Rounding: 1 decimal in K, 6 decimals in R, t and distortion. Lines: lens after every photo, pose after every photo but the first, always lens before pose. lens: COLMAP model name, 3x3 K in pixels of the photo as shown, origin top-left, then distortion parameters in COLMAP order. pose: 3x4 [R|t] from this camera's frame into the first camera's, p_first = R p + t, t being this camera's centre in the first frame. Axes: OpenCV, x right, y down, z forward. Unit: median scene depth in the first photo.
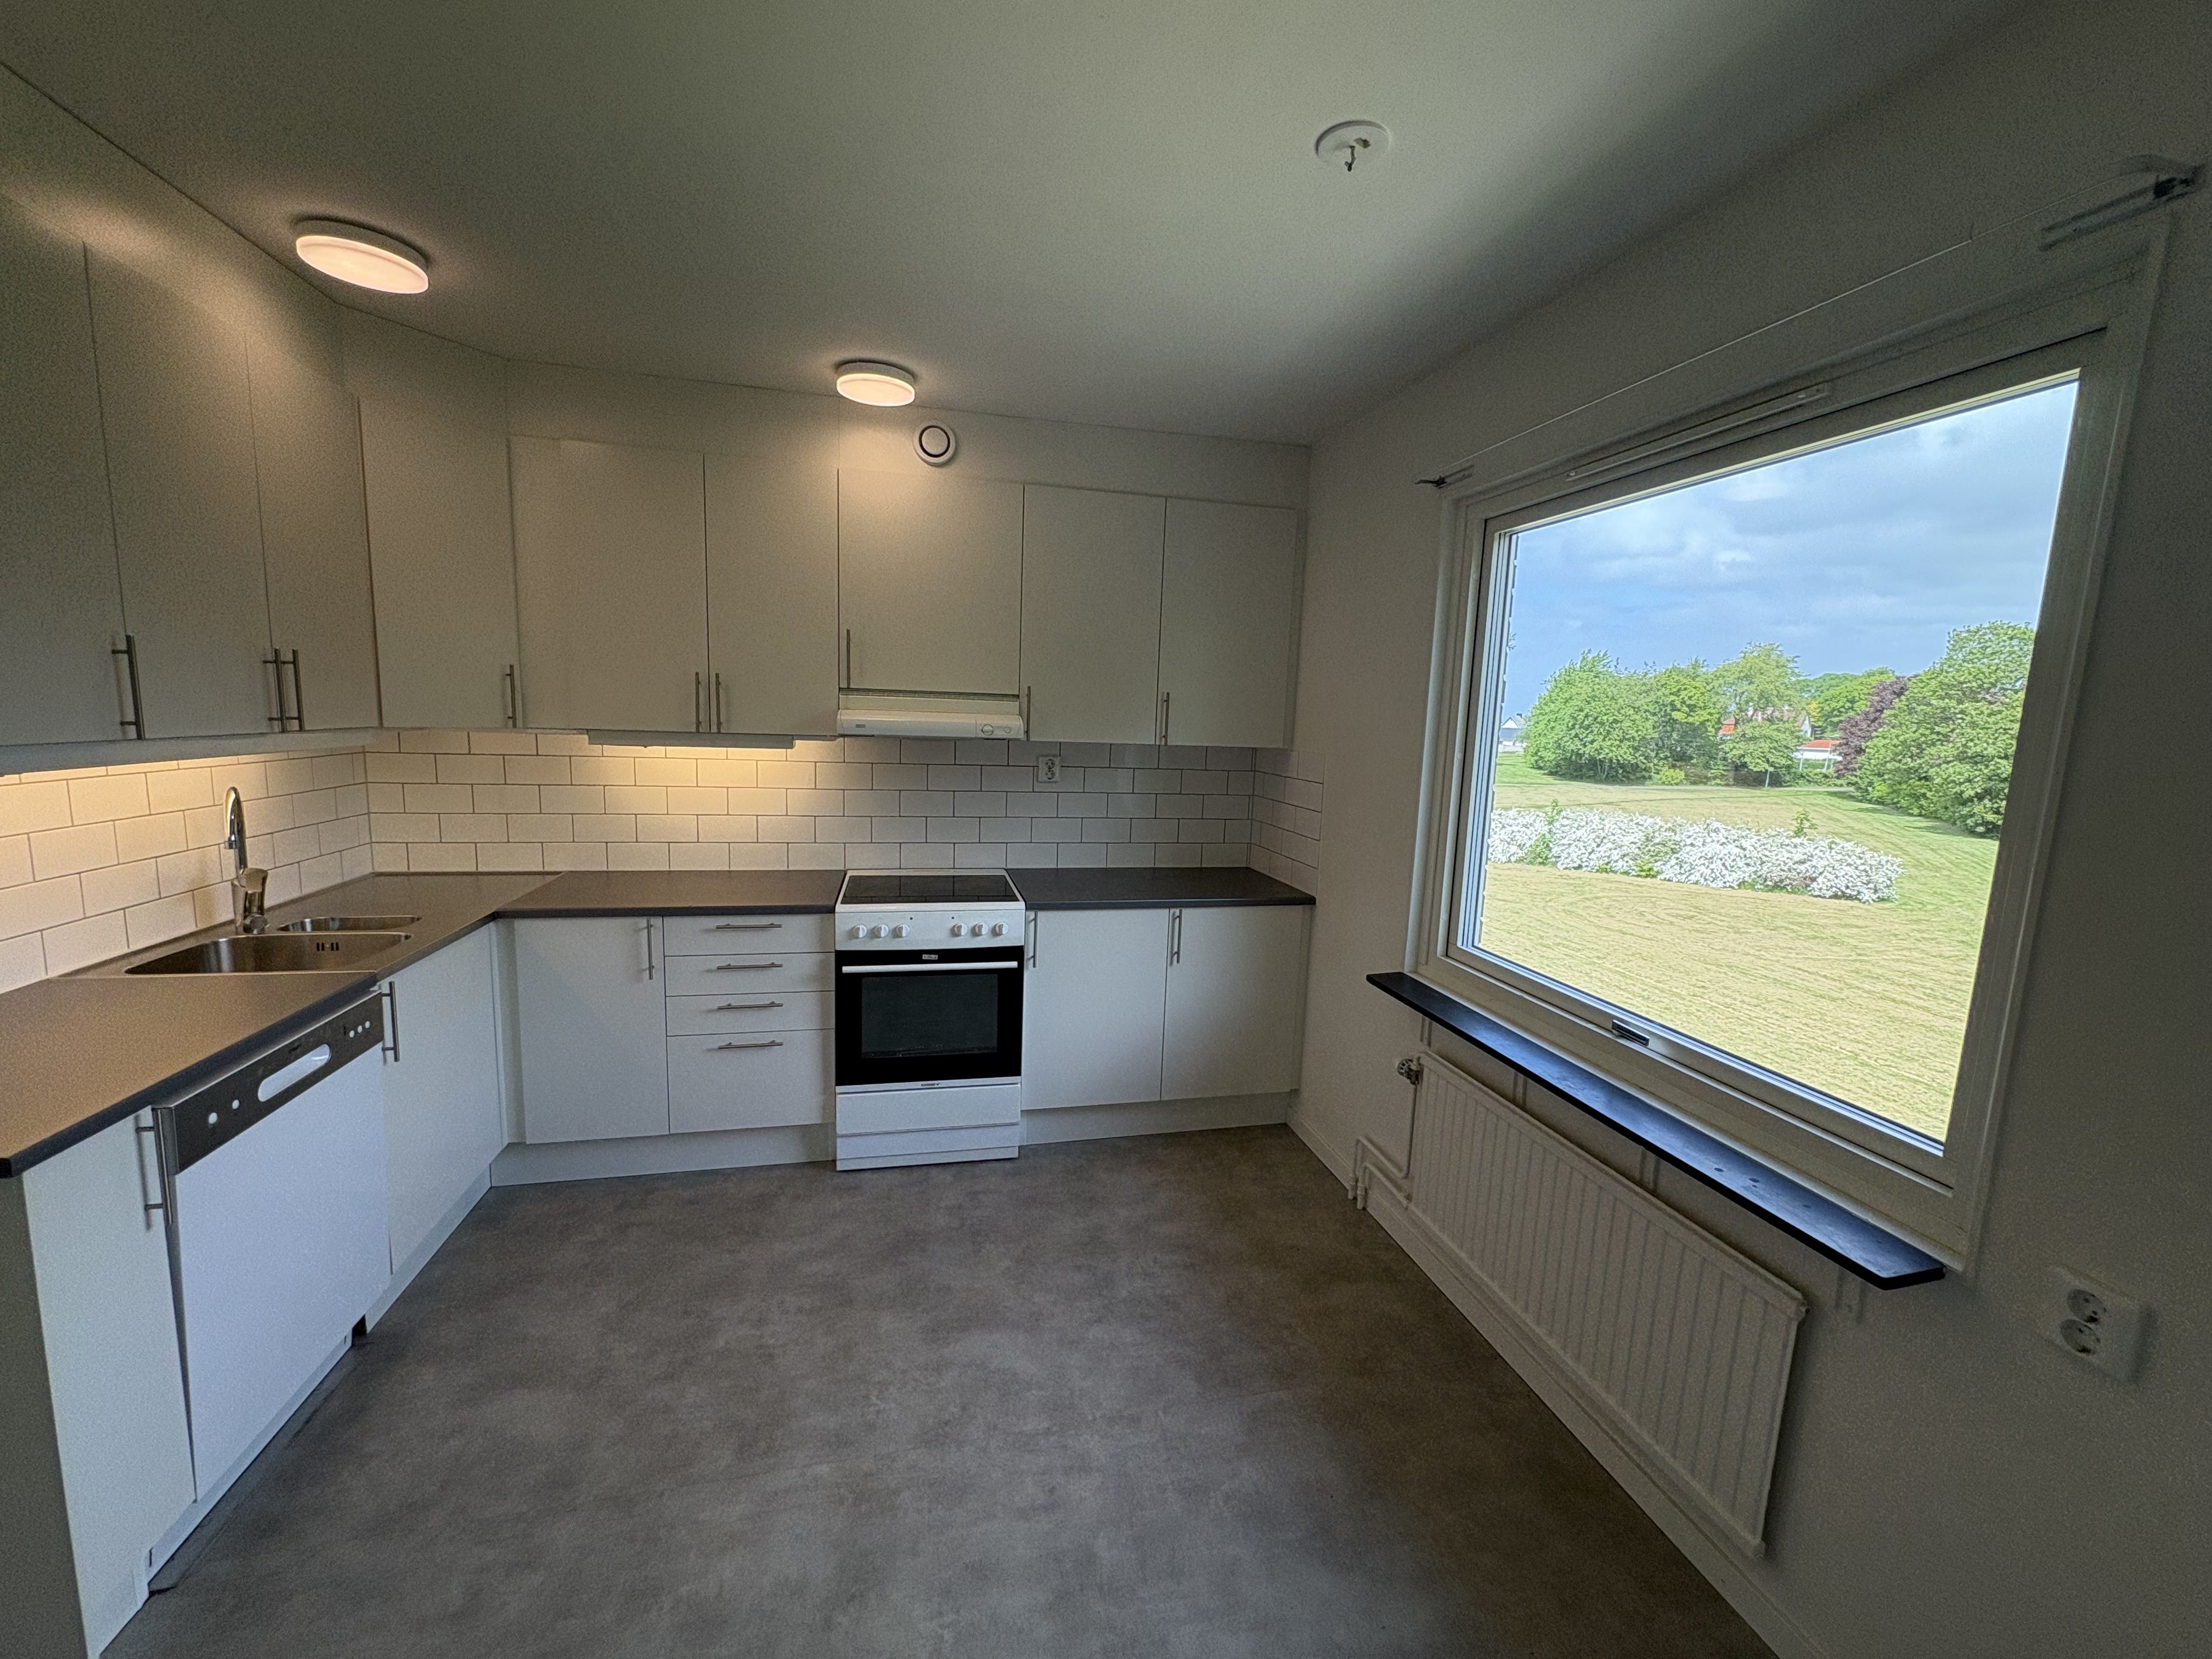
lens RADIAL K [[883.3, 0, 1106.0], [0, 883.3, 829.5], [0, 0, 1]] dist [0.001314, 0.000057]
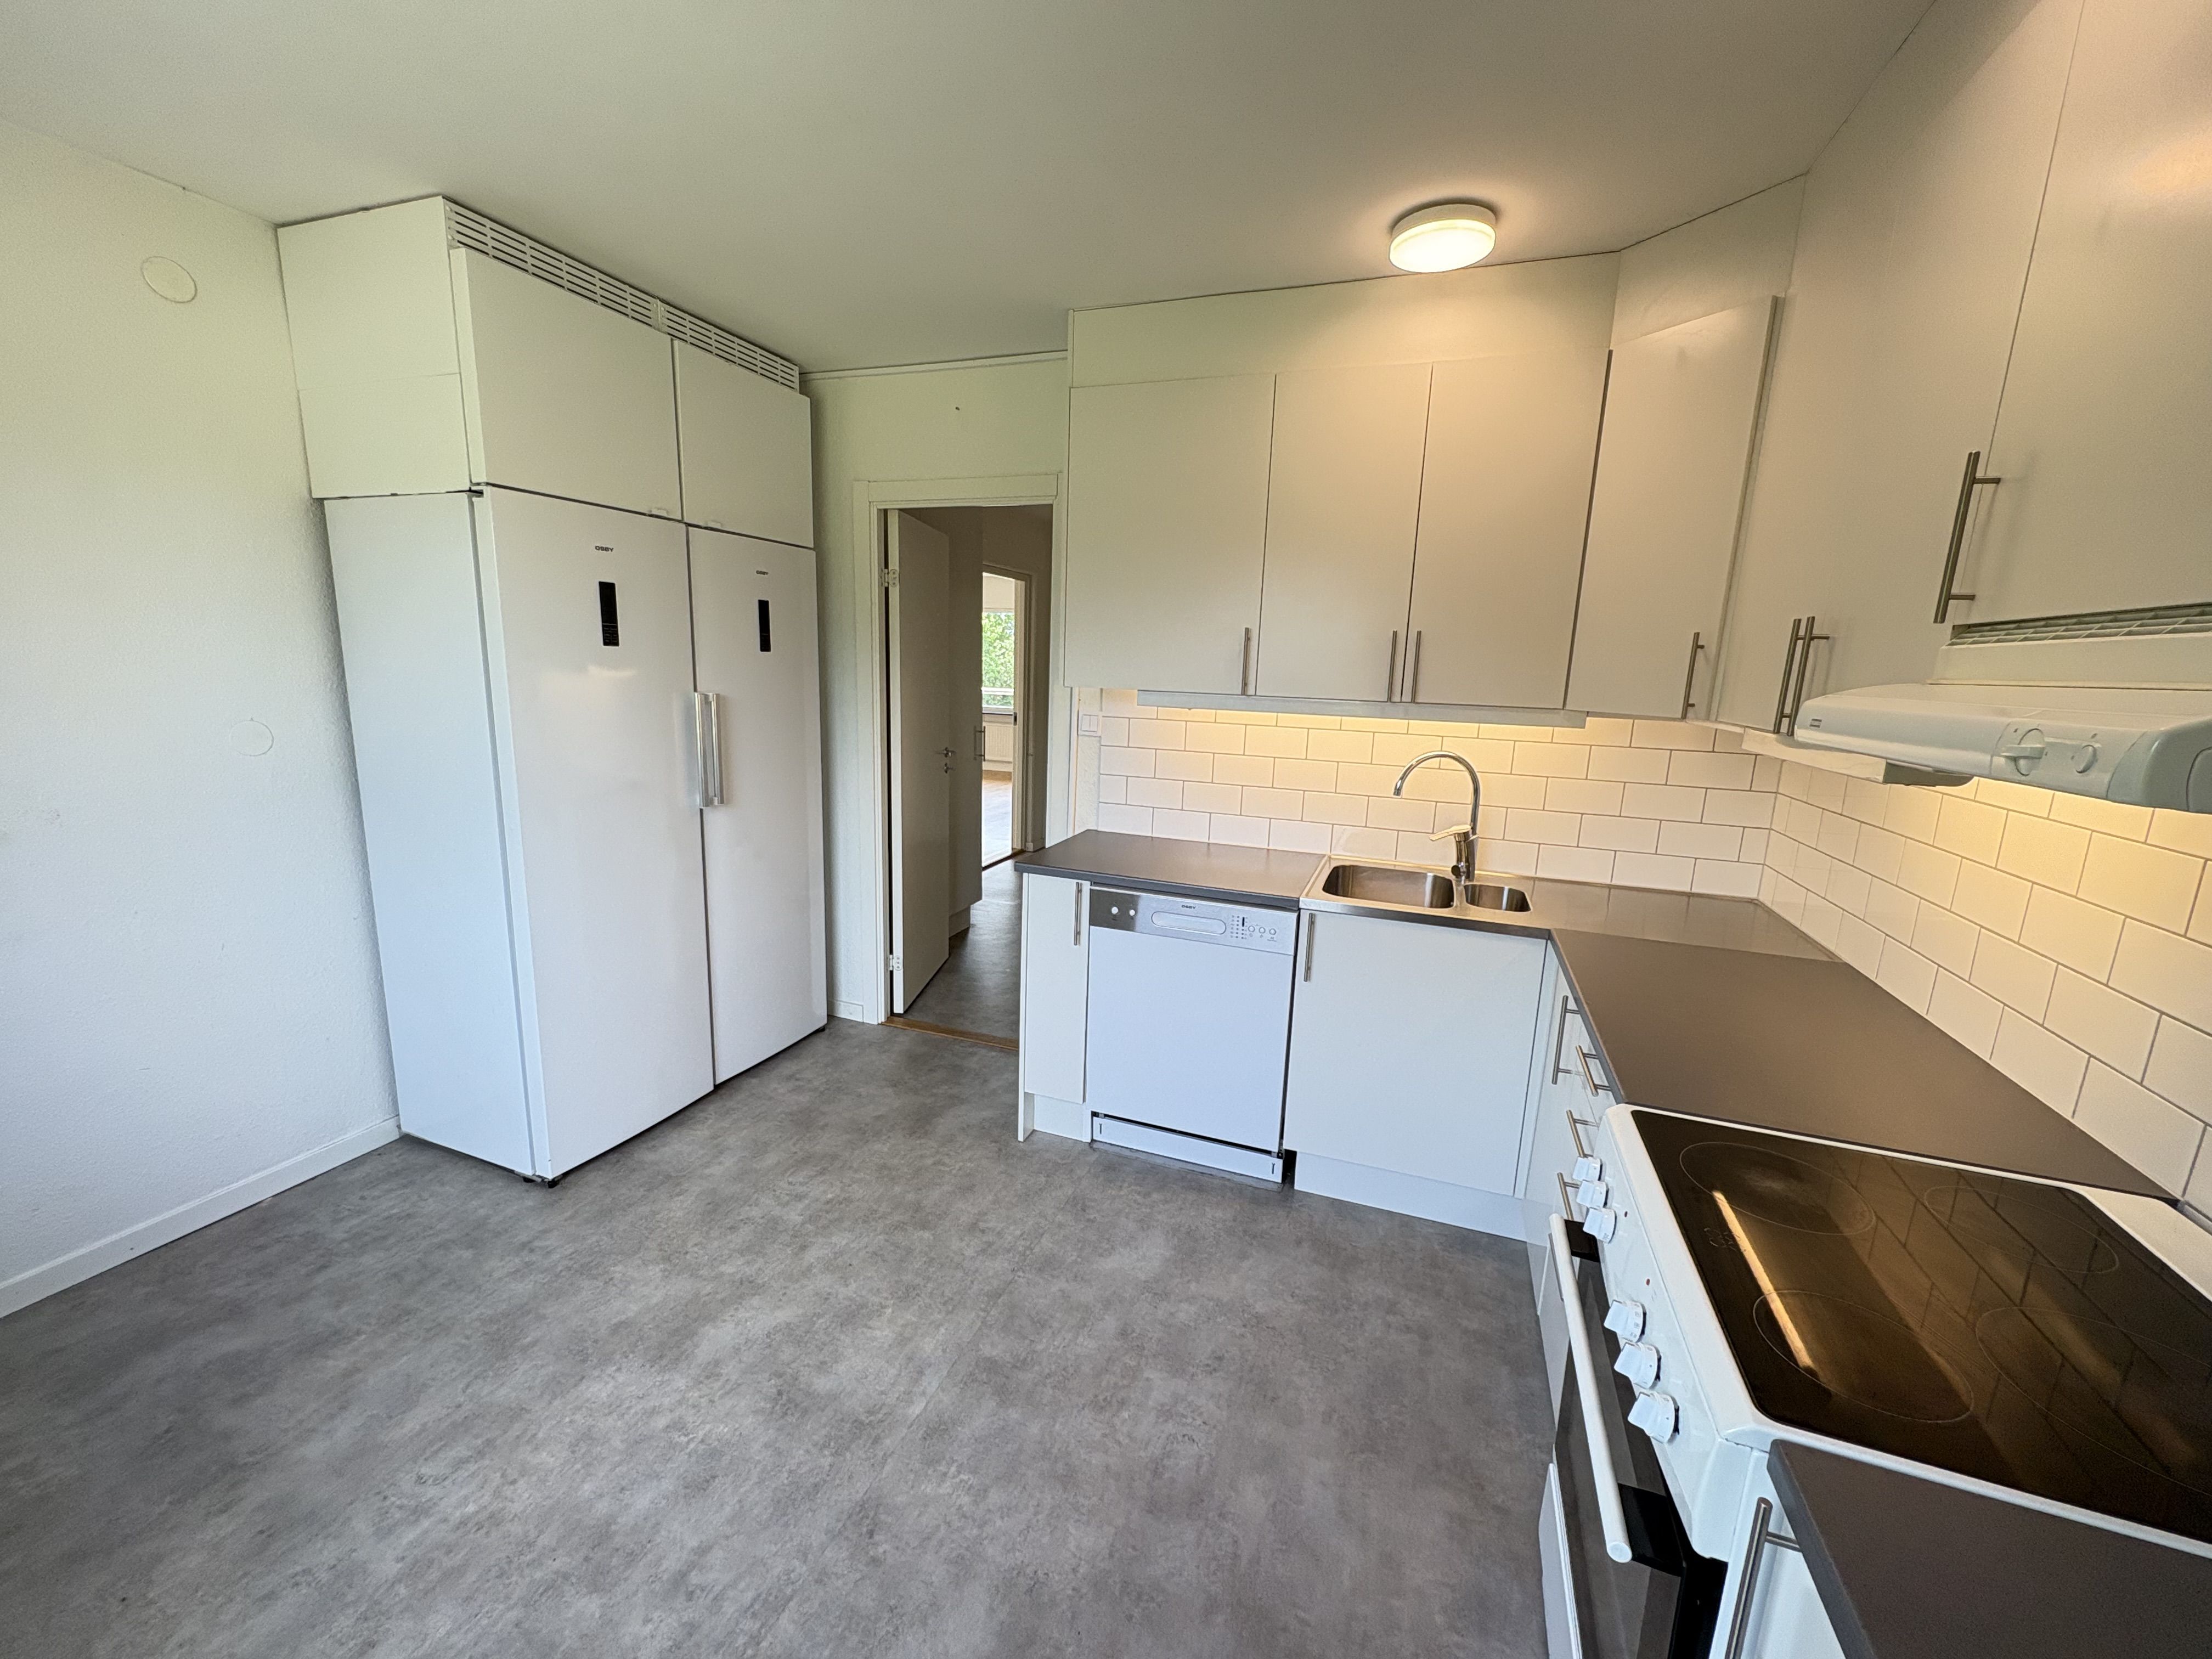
lens RADIAL K [[883.3, 0, 1106.0], [0, 883.3, 829.5], [0, 0, 1]] dist [0.001314, 0.000057]
pose [[-0.550245, 0.099927, -0.829003, 0.280064], [-0.164110, 0.960508, 0.224706, -0.144179], [0.818718, 0.259691, -0.512115, 1.307121]]
